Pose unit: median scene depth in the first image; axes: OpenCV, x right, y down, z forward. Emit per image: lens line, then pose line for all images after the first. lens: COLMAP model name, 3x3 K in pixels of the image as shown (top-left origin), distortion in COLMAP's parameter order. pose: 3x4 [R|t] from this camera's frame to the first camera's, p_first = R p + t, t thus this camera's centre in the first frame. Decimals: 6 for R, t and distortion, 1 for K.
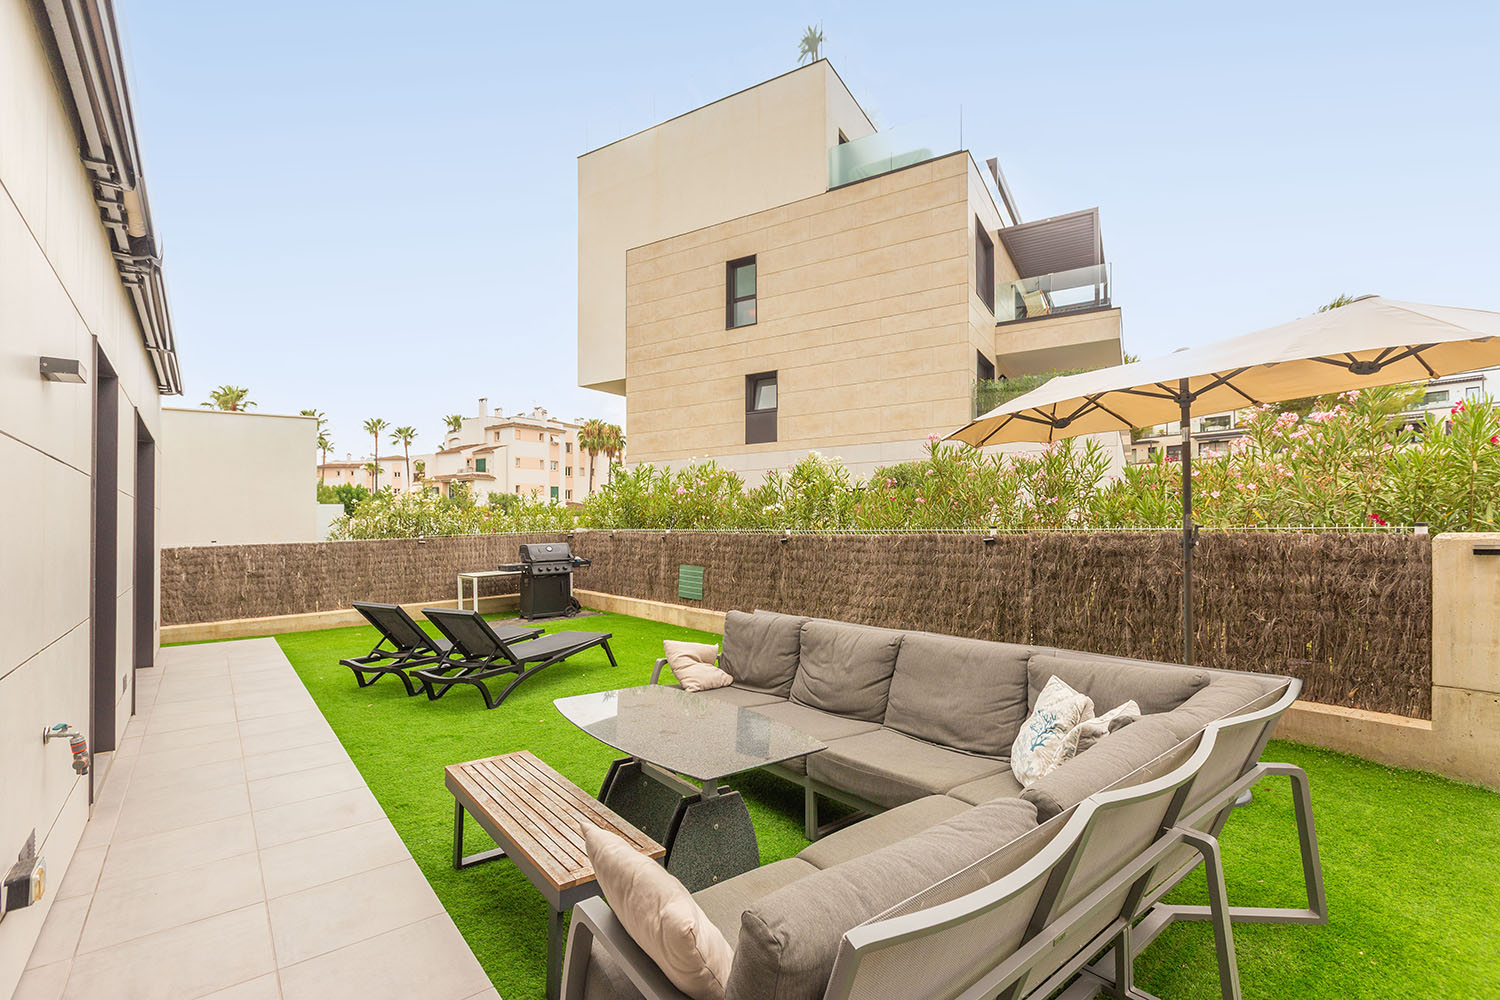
lens RADIAL K [[670.7, 0, 746.8], [0, 670.7, 508.2], [0, 0, 1]] dist [0.000763, -0.000352]
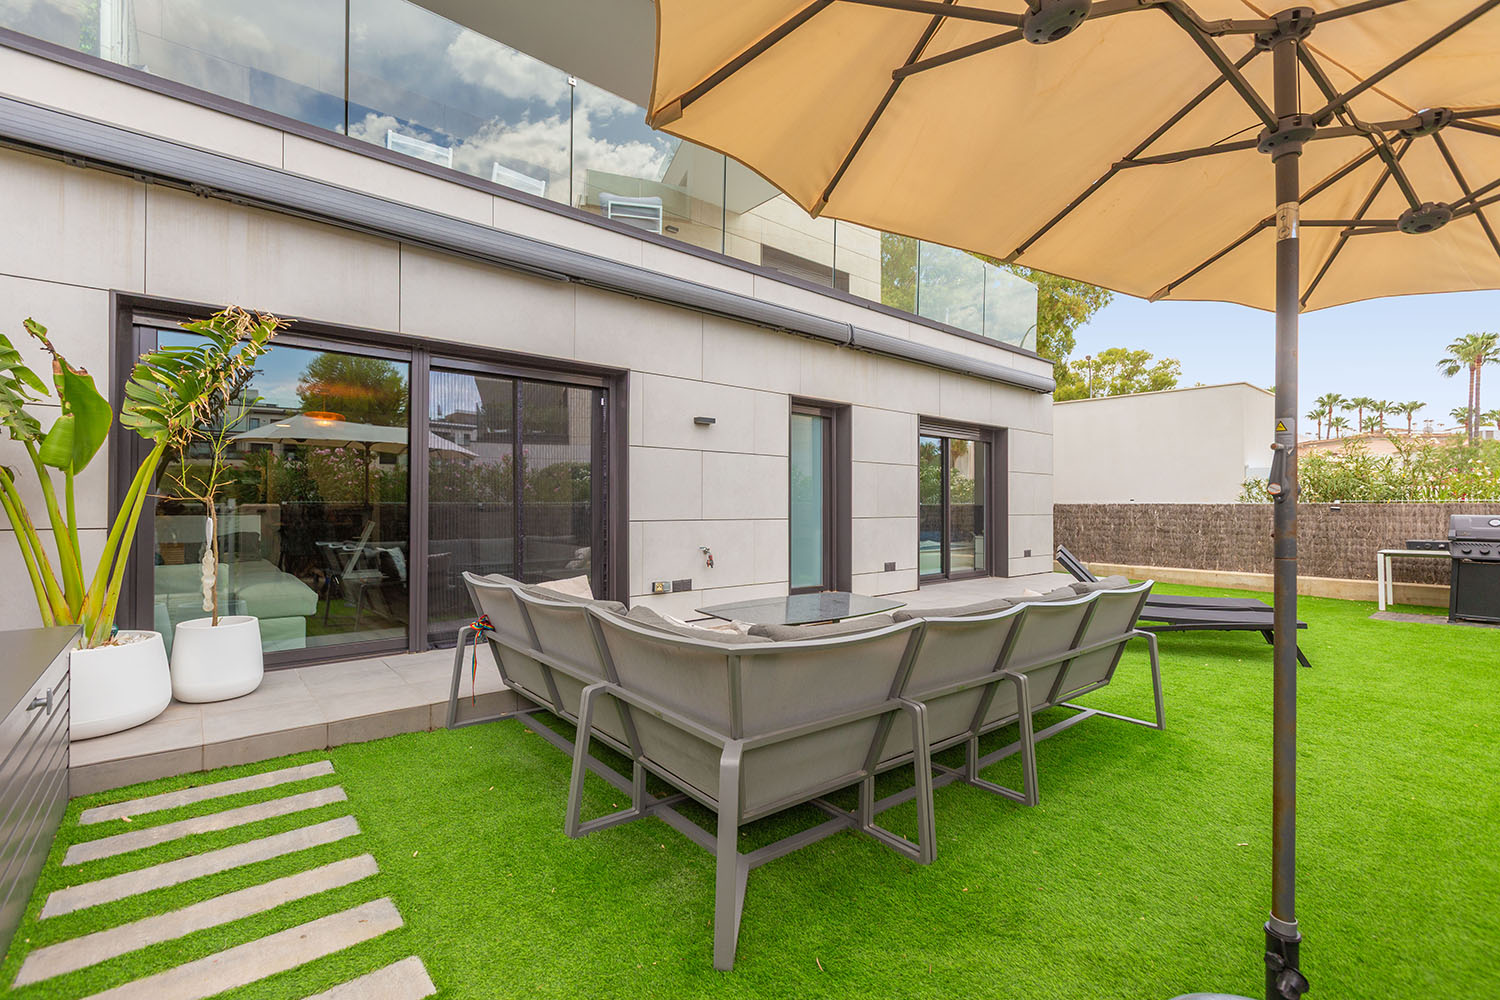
lens RADIAL K [[670.7, 0, 746.4], [0, 670.7, 493.0], [0, 0, 1]] dist [0.000763, -0.000352]
pose [[0.010607, 0.007185, -0.999918, 0.398355], [0.012599, 0.999894, 0.007319, 0.017337], [0.999864, -0.012675, 0.010515, 0.256715]]
